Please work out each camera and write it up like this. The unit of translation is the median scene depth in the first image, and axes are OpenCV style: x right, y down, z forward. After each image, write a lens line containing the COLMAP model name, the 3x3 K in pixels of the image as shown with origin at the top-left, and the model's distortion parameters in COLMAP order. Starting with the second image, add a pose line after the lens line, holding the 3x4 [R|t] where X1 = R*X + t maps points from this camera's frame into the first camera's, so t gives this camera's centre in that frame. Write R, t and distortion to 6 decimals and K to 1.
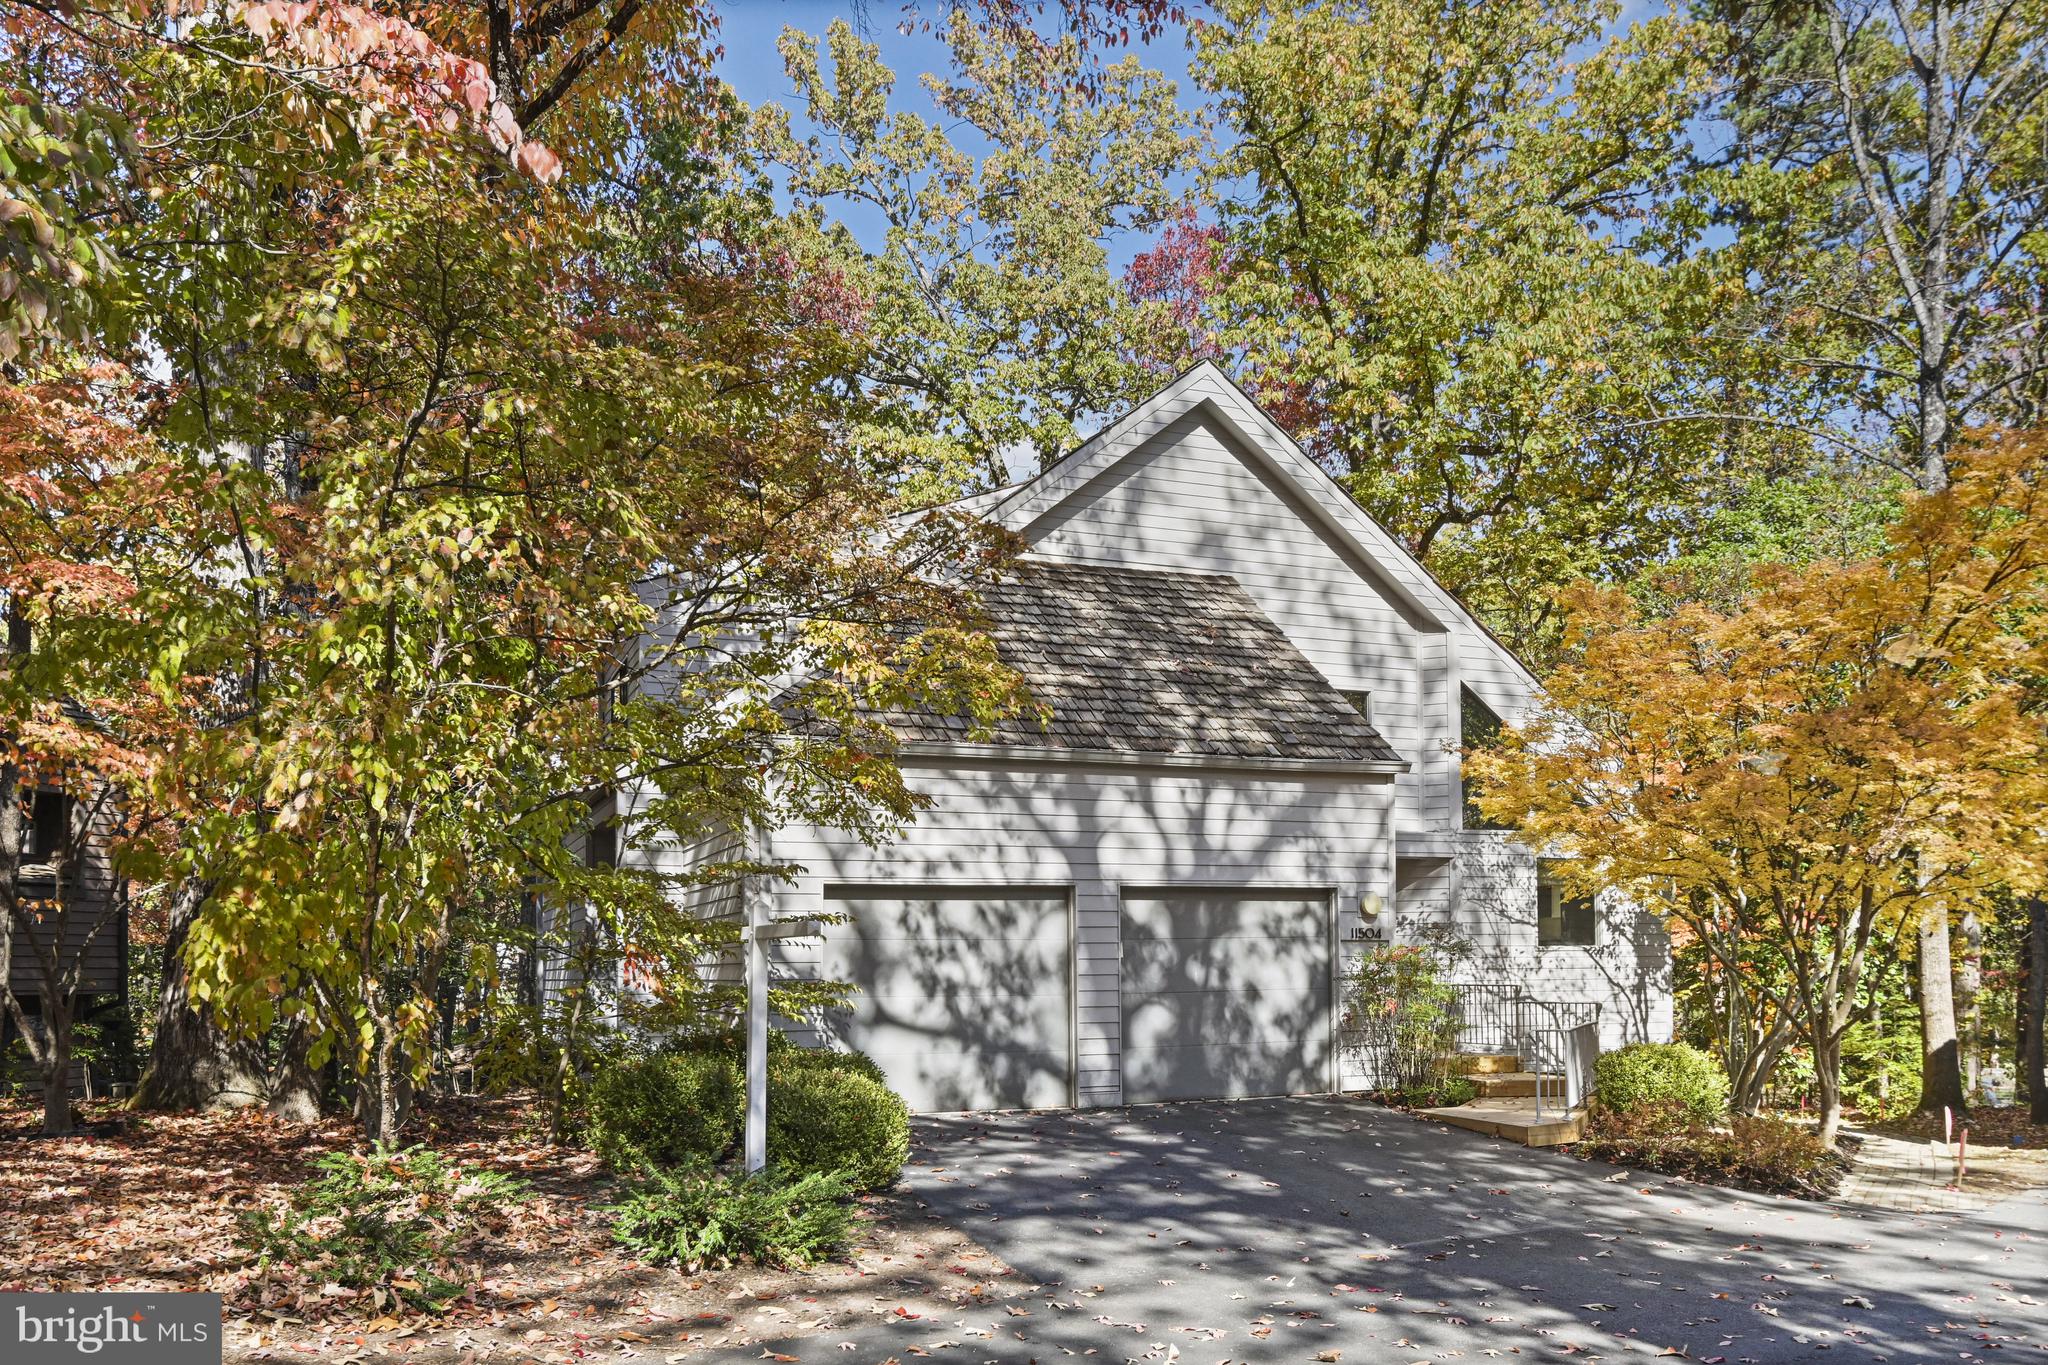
lens RADIAL K [[1156.6, 0, 1024.0], [0, 1156.6, 682.5], [0, 0, 1]] dist [-0.018850, 0.000697]
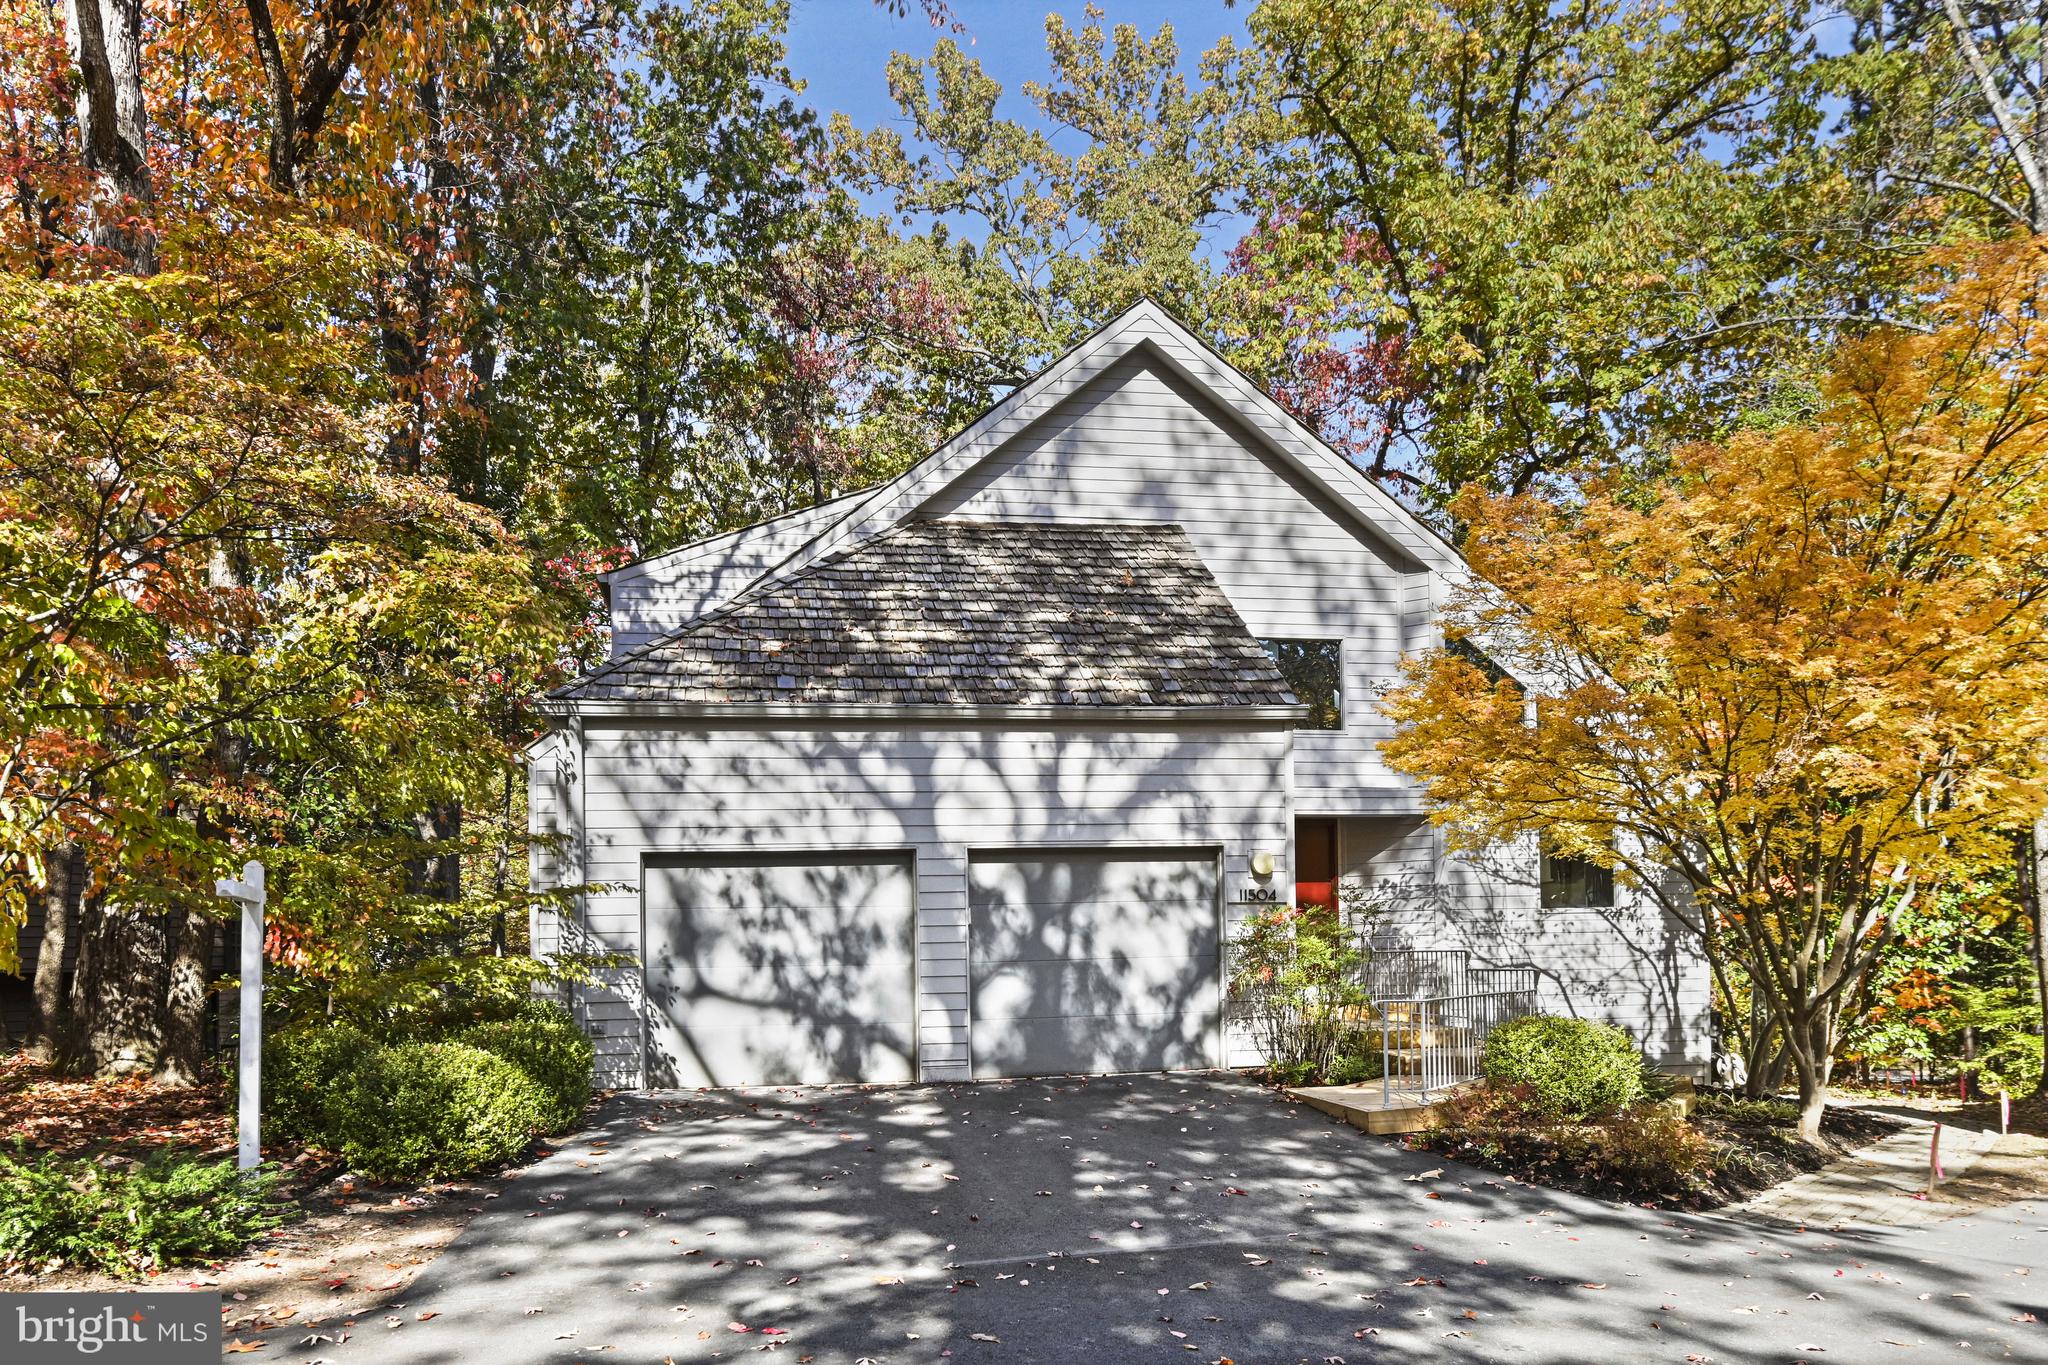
lens RADIAL K [[1093.0, 0, 1024.1], [0, 1093.0, 705.3], [0, 0, 1]] dist [-0.010129, -0.001143]
pose [[0.987522, -0.044981, -0.150917, 0.261300], [0.049091, 0.998515, 0.023618, 0.039829], [0.149631, -0.030732, 0.988264, 0.130208]]
